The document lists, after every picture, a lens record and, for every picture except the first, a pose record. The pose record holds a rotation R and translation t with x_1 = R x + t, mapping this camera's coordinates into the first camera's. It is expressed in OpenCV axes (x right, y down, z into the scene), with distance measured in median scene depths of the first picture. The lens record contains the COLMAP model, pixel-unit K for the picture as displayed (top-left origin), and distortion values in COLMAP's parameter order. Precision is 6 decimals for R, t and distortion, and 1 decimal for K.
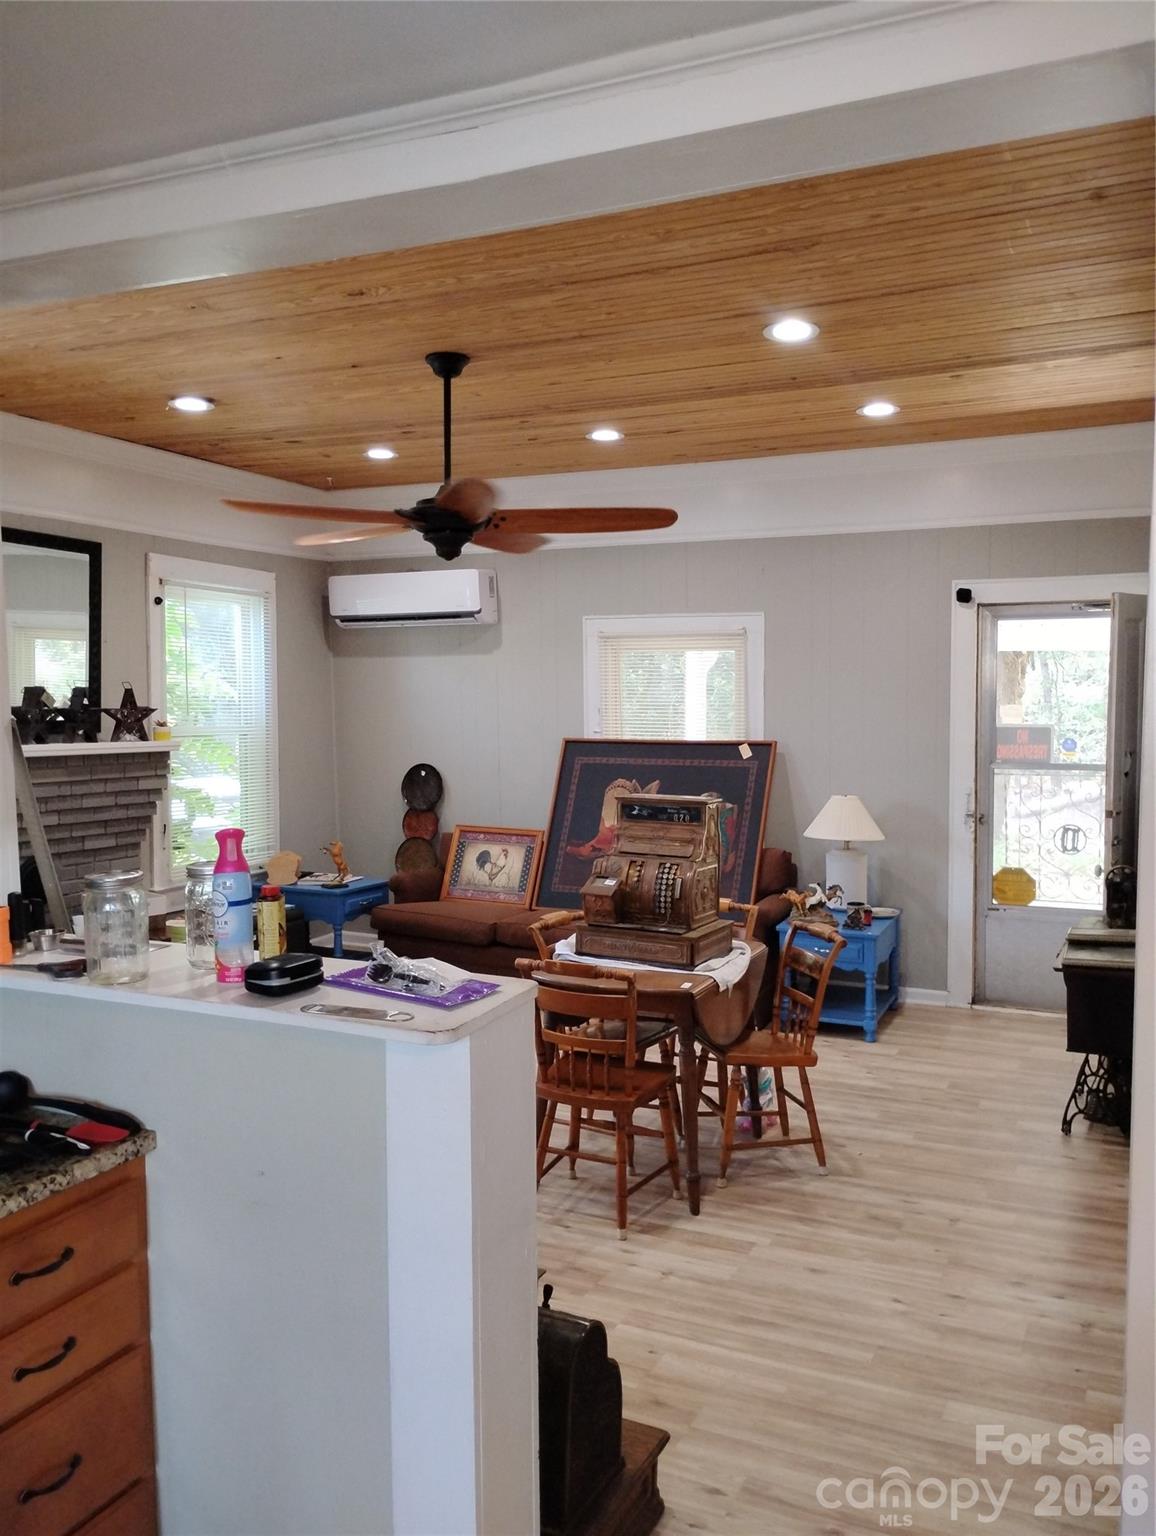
lens RADIAL K [[1288.3, 0, 577.4], [0, 1288.3, 765.6], [0, 0, 1]] dist [0.038706, -0.000978]
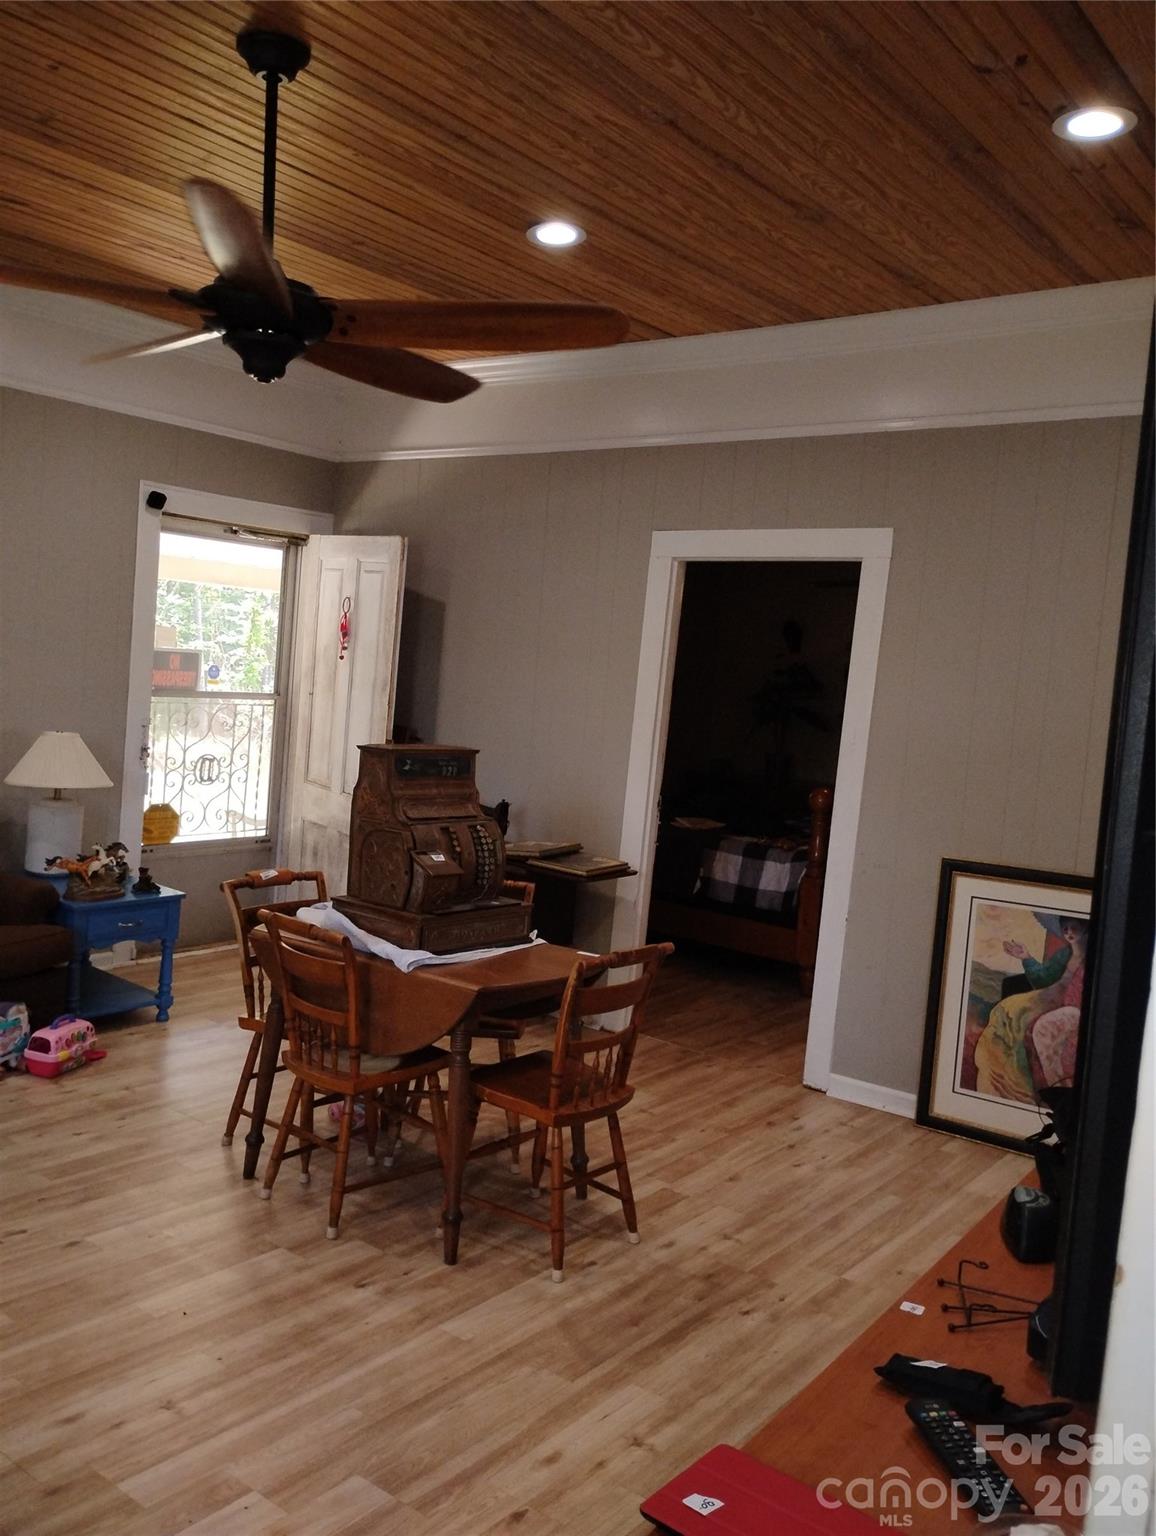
lens RADIAL K [[1288.3, 0, 579.2], [0, 1288.3, 770.1], [0, 0, 1]] dist [0.038706, -0.000978]
pose [[0.216270, -0.062017, 0.974362, -0.711696], [-0.017332, 0.997579, 0.067342, -0.017651], [-0.976180, -0.031452, 0.214671, 0.734950]]
